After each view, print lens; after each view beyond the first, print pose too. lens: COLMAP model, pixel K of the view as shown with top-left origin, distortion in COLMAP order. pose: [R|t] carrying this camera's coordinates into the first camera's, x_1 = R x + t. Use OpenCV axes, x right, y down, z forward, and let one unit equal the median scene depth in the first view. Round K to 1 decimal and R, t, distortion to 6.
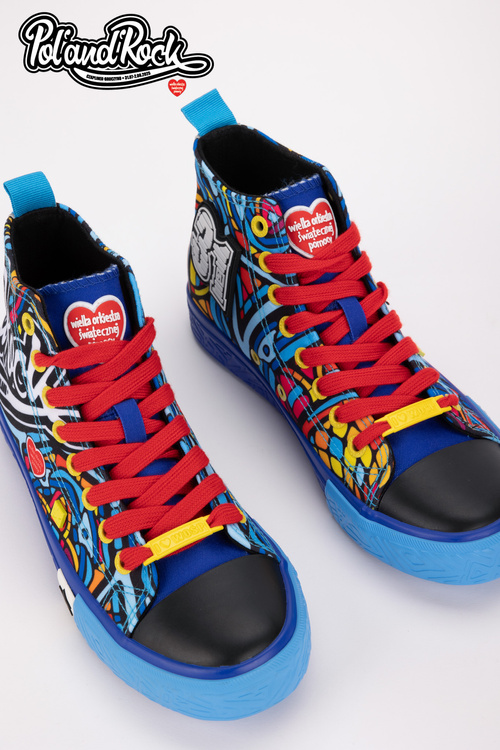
lens RADIAL K [[1526.2, 0, 250.0], [0, 1526.2, 375.0], [0, 0, 1]] dist [0.055240, 0.054601]
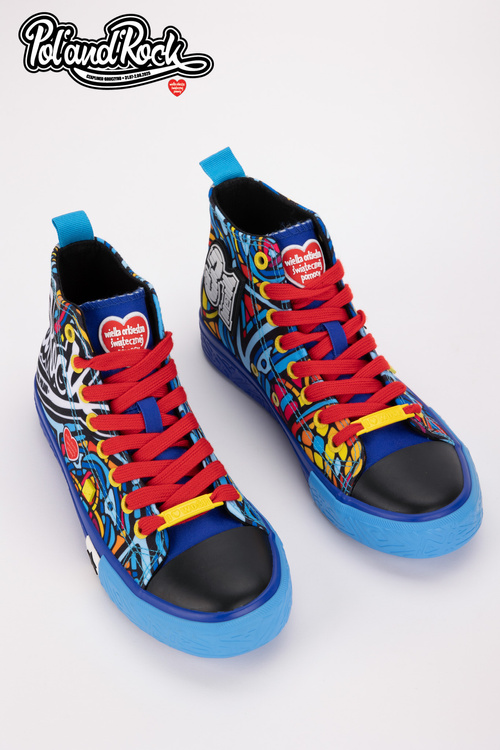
lens RADIAL K [[1526.2, 0, 250.0], [0, 1526.2, 375.0], [0, 0, 1]] dist [0.055240, 0.054601]
pose [[0.999521, 0.030461, -0.005510, 0.007076], [-0.030634, 0.998927, -0.034722, 0.036830], [0.004446, 0.034874, 0.999382, -0.215819]]
